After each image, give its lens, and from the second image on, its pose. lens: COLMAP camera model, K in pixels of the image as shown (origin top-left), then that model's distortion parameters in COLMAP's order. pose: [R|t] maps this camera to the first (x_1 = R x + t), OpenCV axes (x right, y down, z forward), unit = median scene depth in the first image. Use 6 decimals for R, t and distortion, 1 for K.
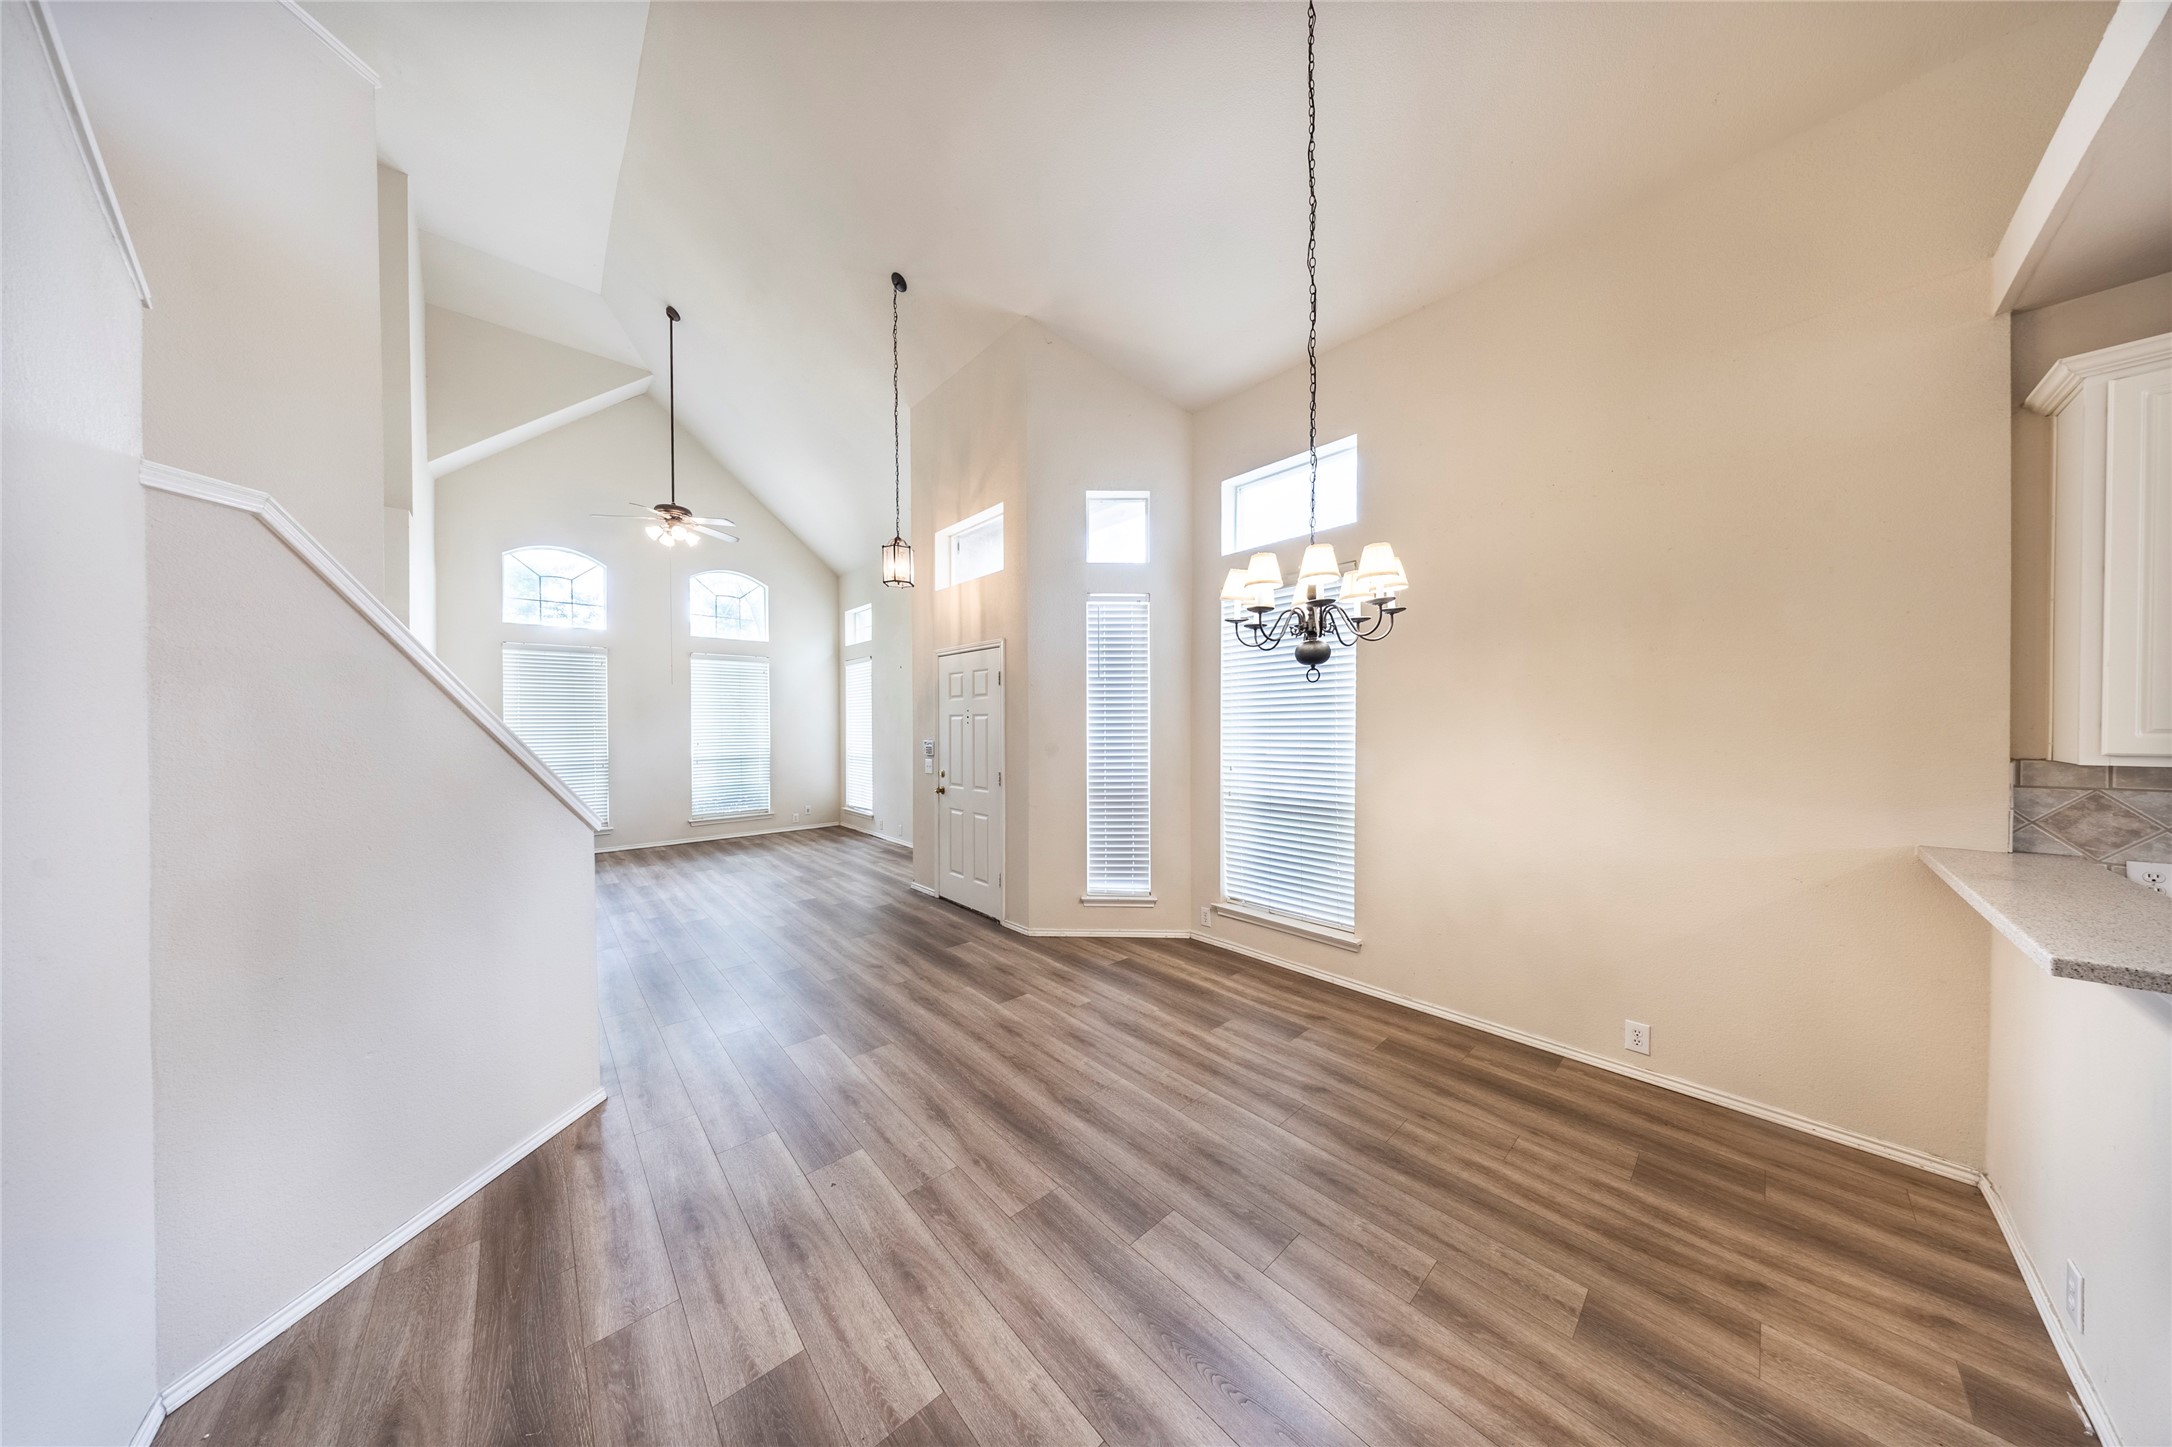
lens RADIAL K [[633.9, 0, 1079.3], [0, 633.9, 725.7], [0, 0, 1]] dist [-0.012137, 0.000757]
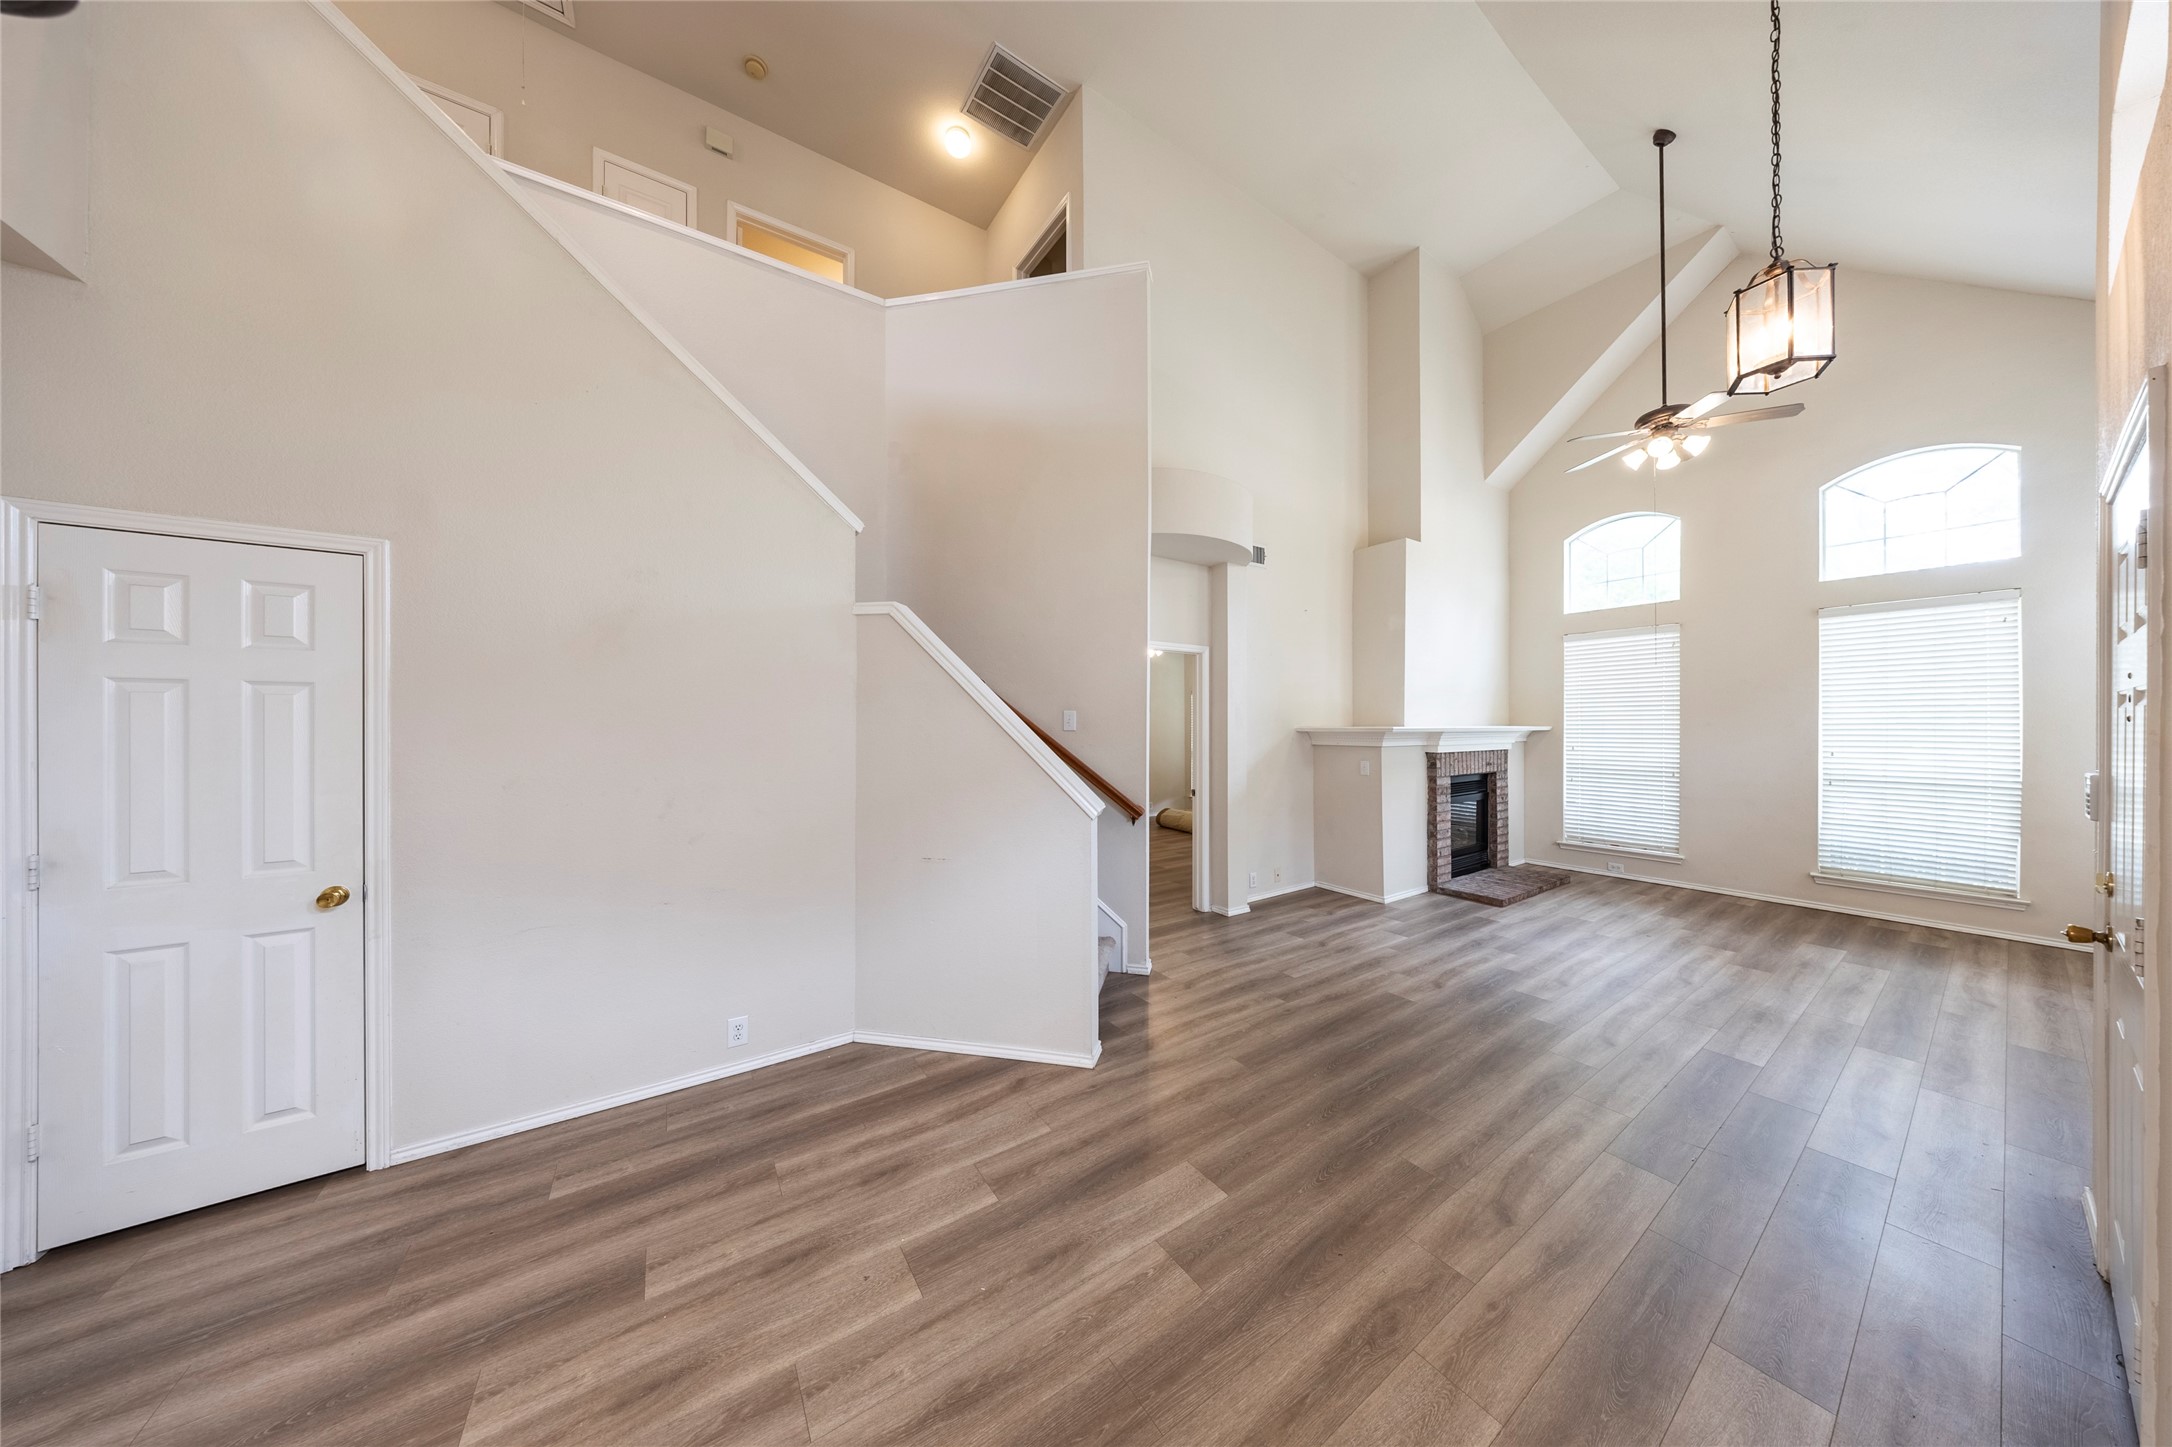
lens RADIAL K [[633.9, 0, 1072.6], [0, 633.9, 727.7], [0, 0, 1]] dist [-0.012137, 0.000757]
pose [[-0.137493, 0.018612, -0.990328, 0.313201], [-0.004124, 0.999804, 0.019363, -0.015201], [0.990494, 0.006746, -0.137389, 1.136869]]
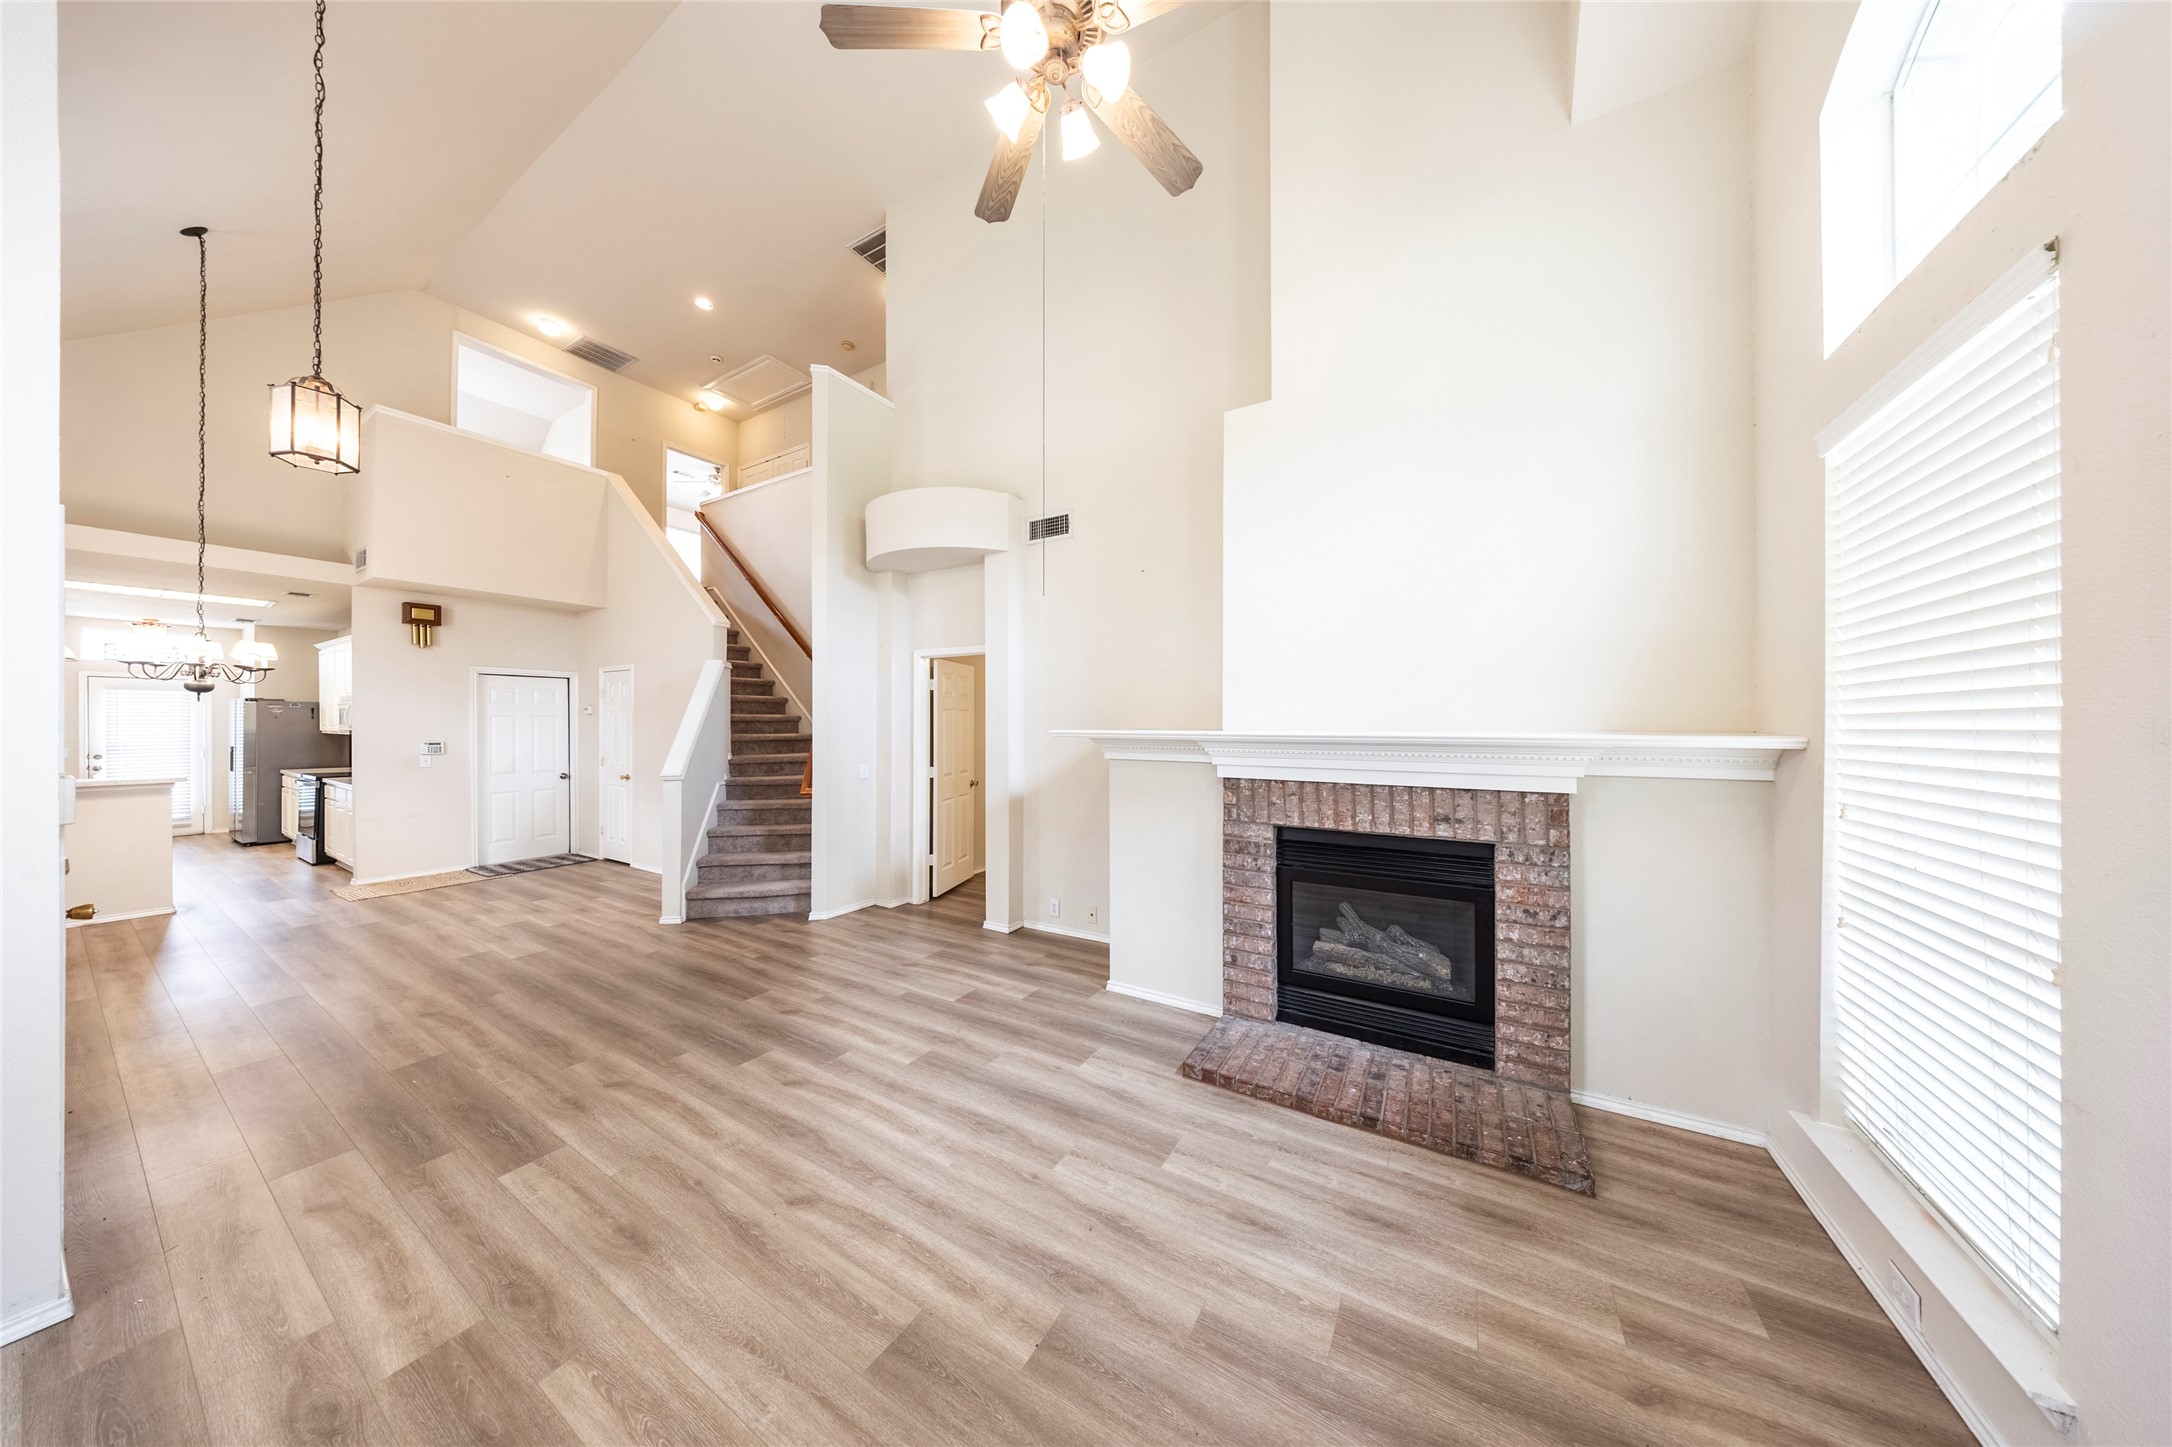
lens RADIAL K [[633.9, 0, 1086.0], [0, 633.9, 717.7], [0, 0, 1]] dist [-0.012137, 0.000757]
pose [[-0.951092, 0.002243, -0.308900, -1.406761], [0.003365, 0.999990, -0.003101, -0.004835], [0.308889, -0.003989, -0.951090, 3.209554]]
